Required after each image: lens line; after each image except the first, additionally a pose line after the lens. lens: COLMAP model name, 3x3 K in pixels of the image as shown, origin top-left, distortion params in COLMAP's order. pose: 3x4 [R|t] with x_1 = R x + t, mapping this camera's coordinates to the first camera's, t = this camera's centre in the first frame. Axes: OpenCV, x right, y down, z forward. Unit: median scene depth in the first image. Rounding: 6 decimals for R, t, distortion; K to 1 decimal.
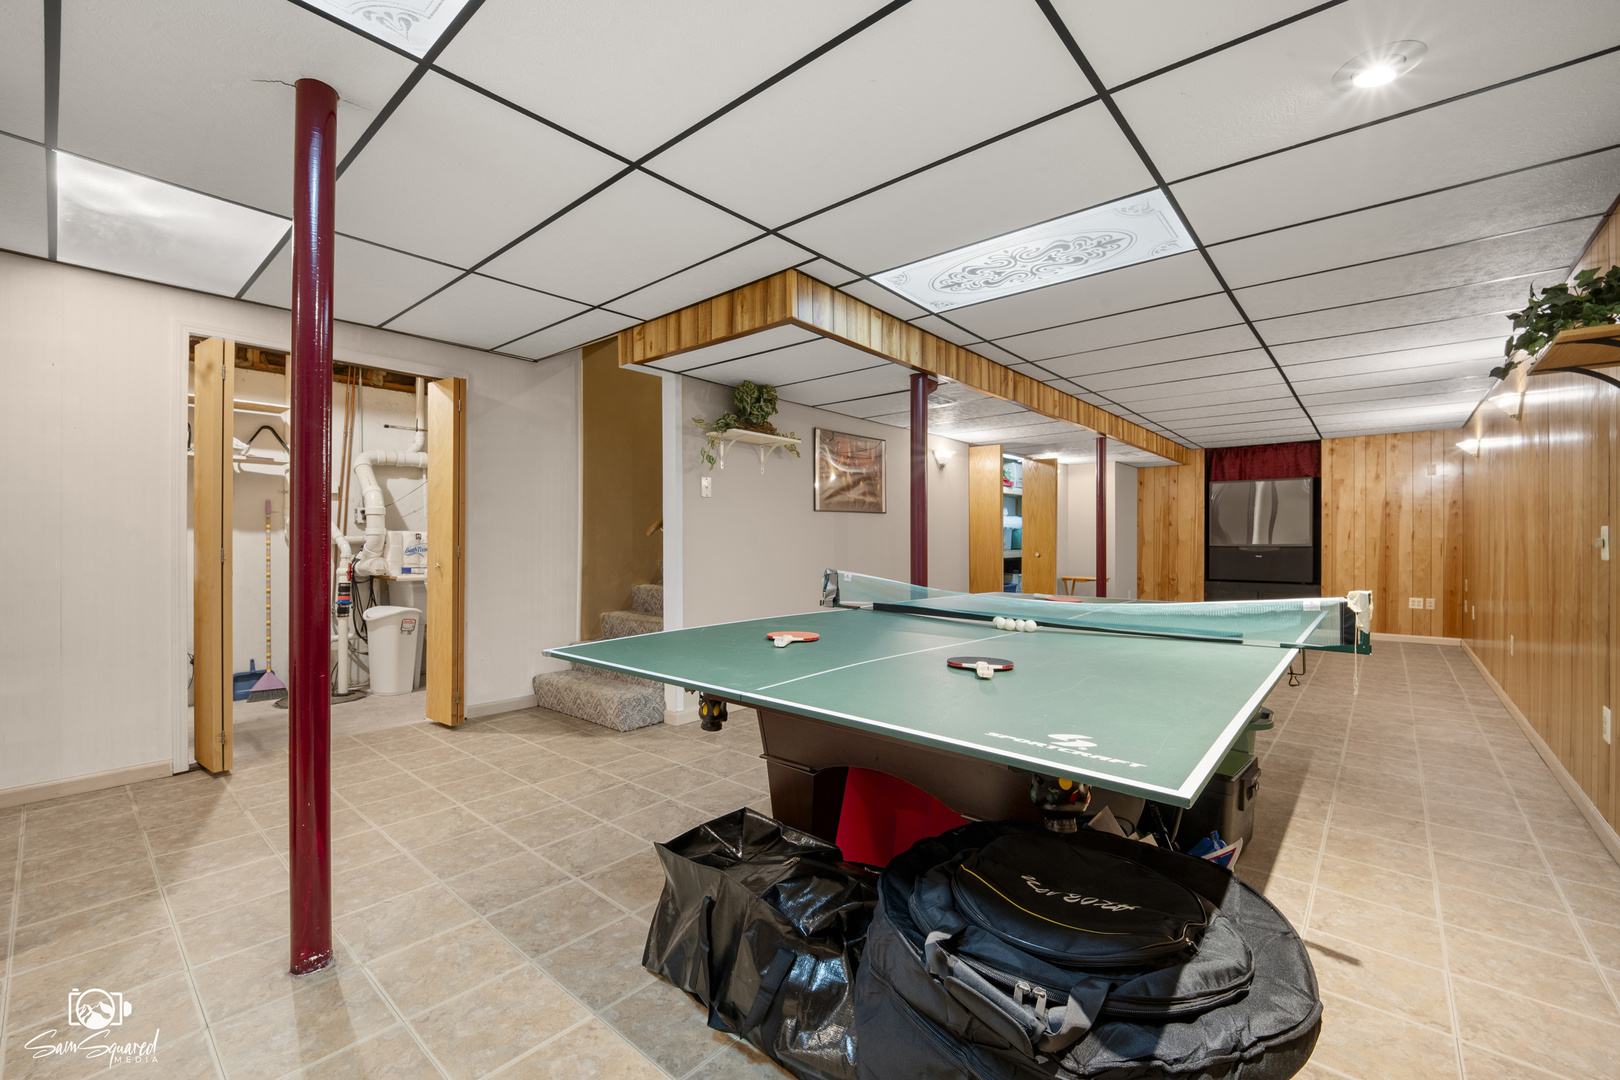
lens RADIAL K [[682.3, 0, 788.8], [0, 682.3, 546.9], [0, 0, 1]] dist [-0.003138, -0.003536]
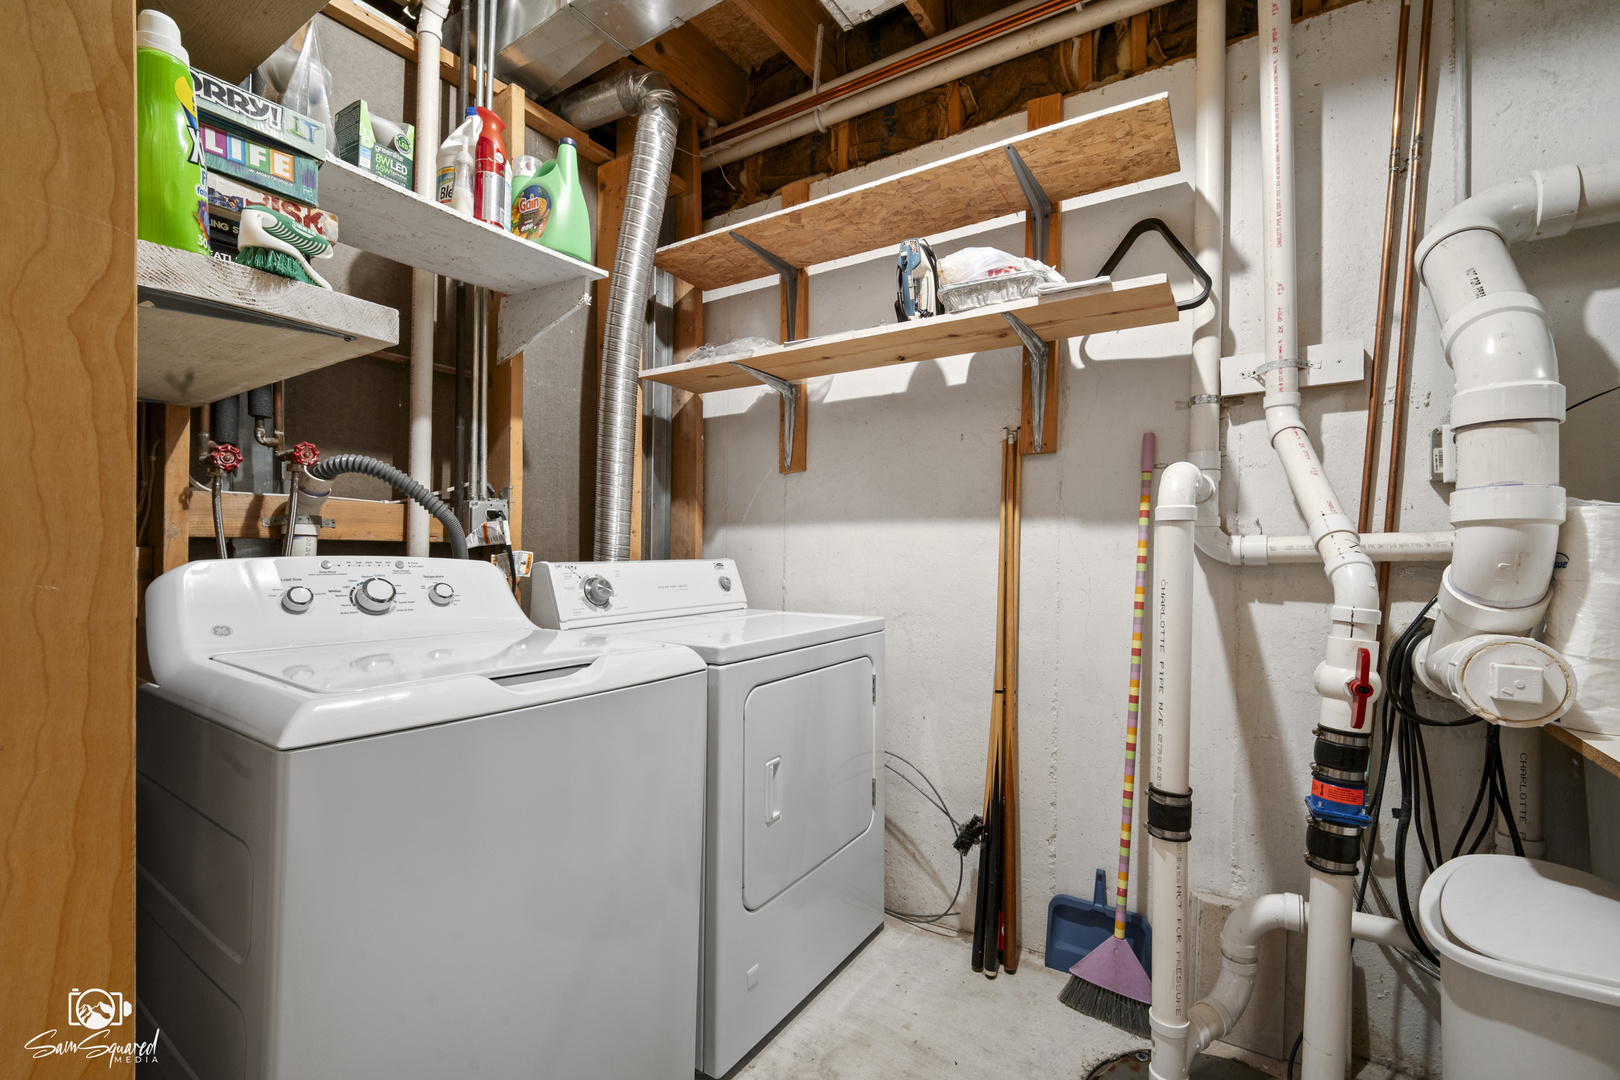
lens RADIAL K [[682.3, 0, 820.2], [0, 682.3, 541.9], [0, 0, 1]] dist [-0.003138, -0.003536]
pose [[0.152445, 0.001773, -0.988310, -0.434409], [-0.013520, 0.999909, -0.000292, -0.009379], [0.988219, 0.013407, 0.152455, 0.764008]]
